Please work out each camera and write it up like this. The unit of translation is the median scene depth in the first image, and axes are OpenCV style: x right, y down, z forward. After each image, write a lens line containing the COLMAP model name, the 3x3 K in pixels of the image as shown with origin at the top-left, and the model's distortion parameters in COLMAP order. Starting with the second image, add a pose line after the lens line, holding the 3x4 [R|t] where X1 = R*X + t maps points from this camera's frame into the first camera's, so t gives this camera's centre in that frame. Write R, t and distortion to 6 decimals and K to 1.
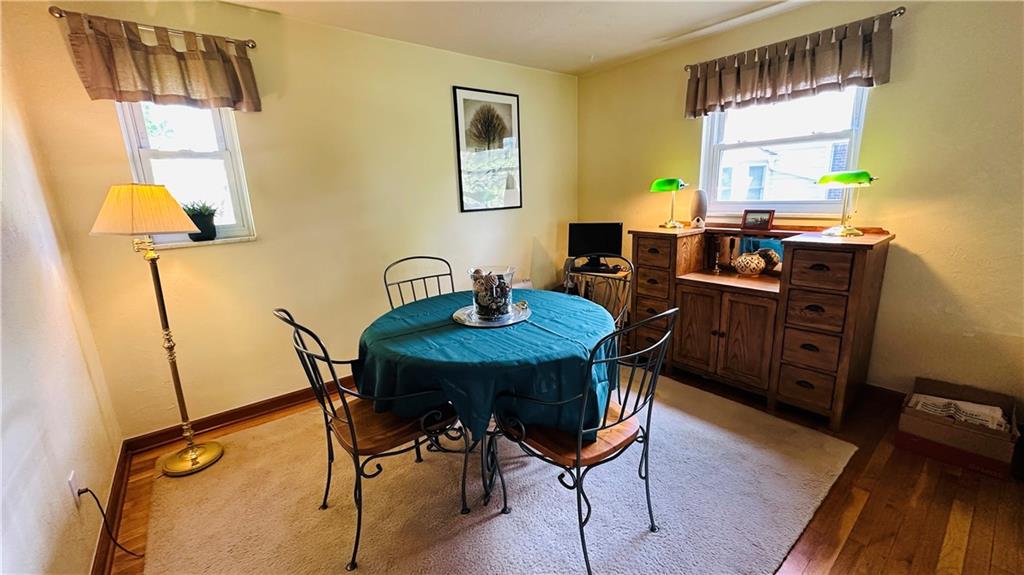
lens RADIAL K [[407.9, 0, 512.8], [0, 407.9, 287.2], [0, 0, 1]] dist [-0.007226, 0.001405]
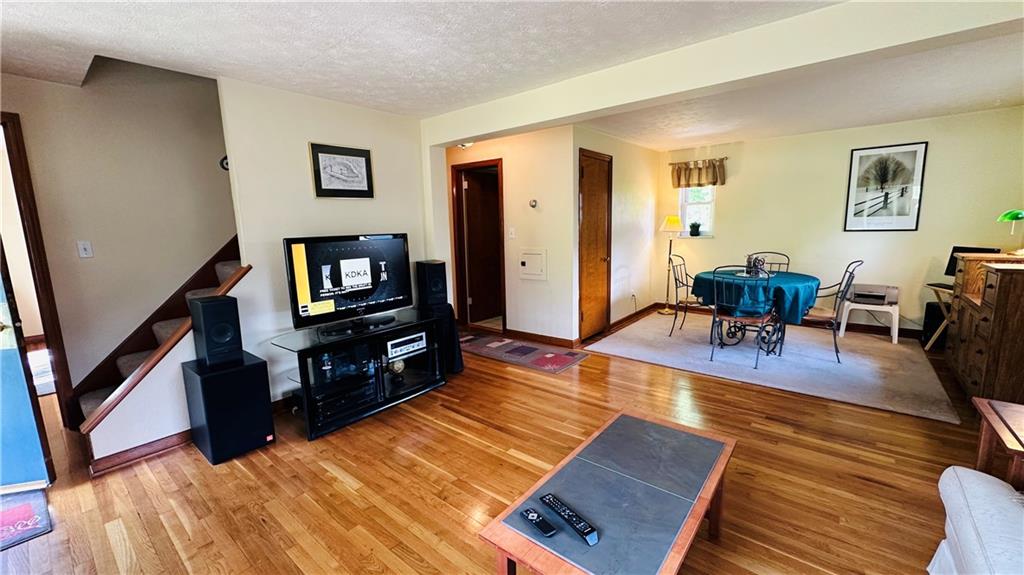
lens RADIAL K [[407.9, 0, 514.8], [0, 407.9, 284.6], [0, 0, 1]] dist [-0.007226, 0.001405]
pose [[0.211314, 0.176462, -0.961357, 1.638570], [-0.203937, 0.969880, 0.133200, 0.077635], [0.955906, 0.167909, 0.240936, -0.709413]]
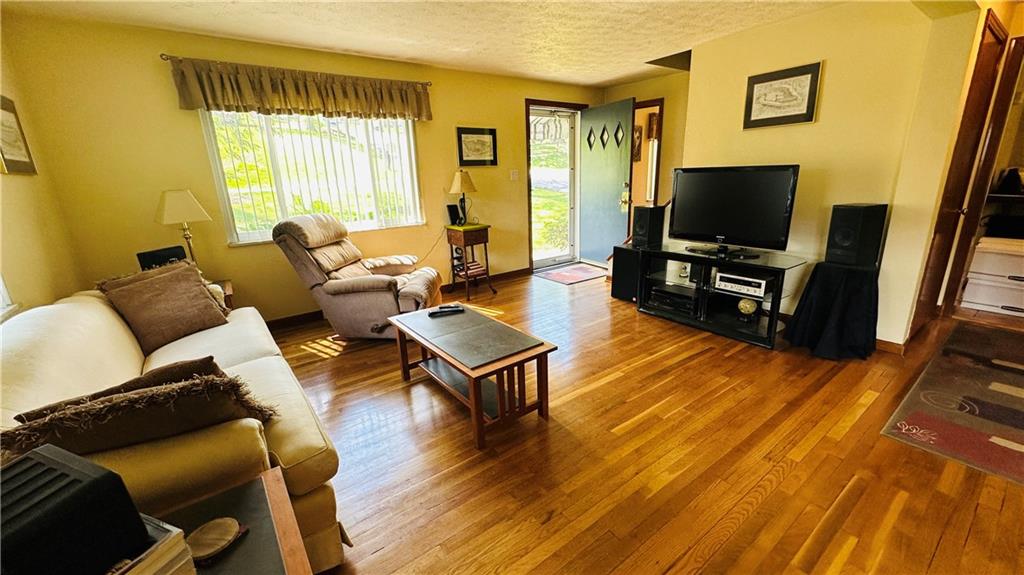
lens RADIAL K [[407.9, 0, 509.5], [0, 407.9, 288.4], [0, 0, 1]] dist [-0.007226, 0.001405]
pose [[-0.996868, 0.057192, 0.054623, 0.873843], [0.076532, 0.871720, 0.483991, -0.186729], [-0.019936, 0.486655, -0.873367, 0.629670]]
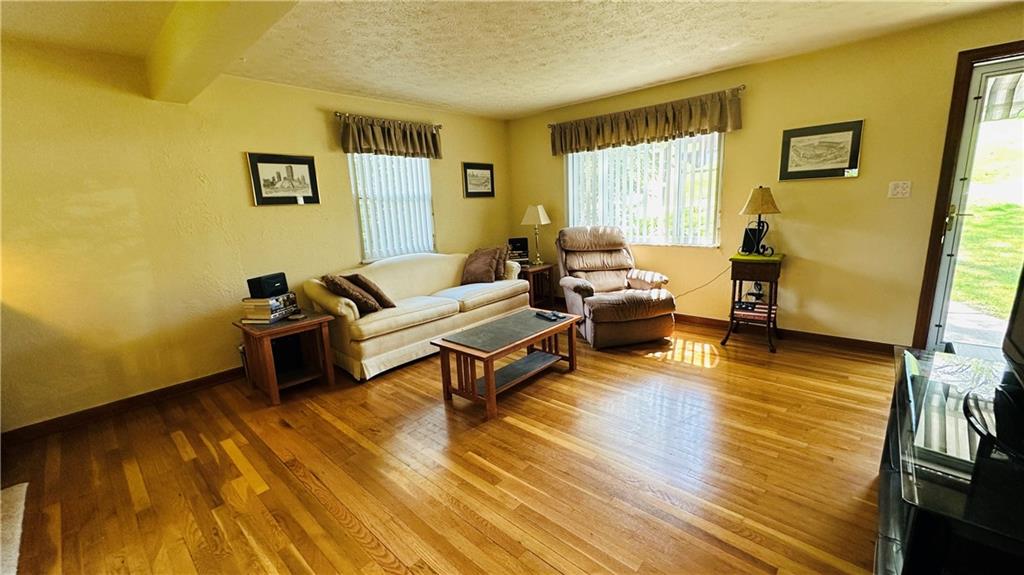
lens RADIAL K [[407.9, 0, 511.5], [0, 407.9, 286.3], [0, 0, 1]] dist [-0.007226, 0.001405]
pose [[-0.159443, -0.148968, 0.975903, -0.256670], [0.271819, 0.943714, 0.188464, 0.062618], [-0.949048, 0.295318, -0.109976, -0.186642]]
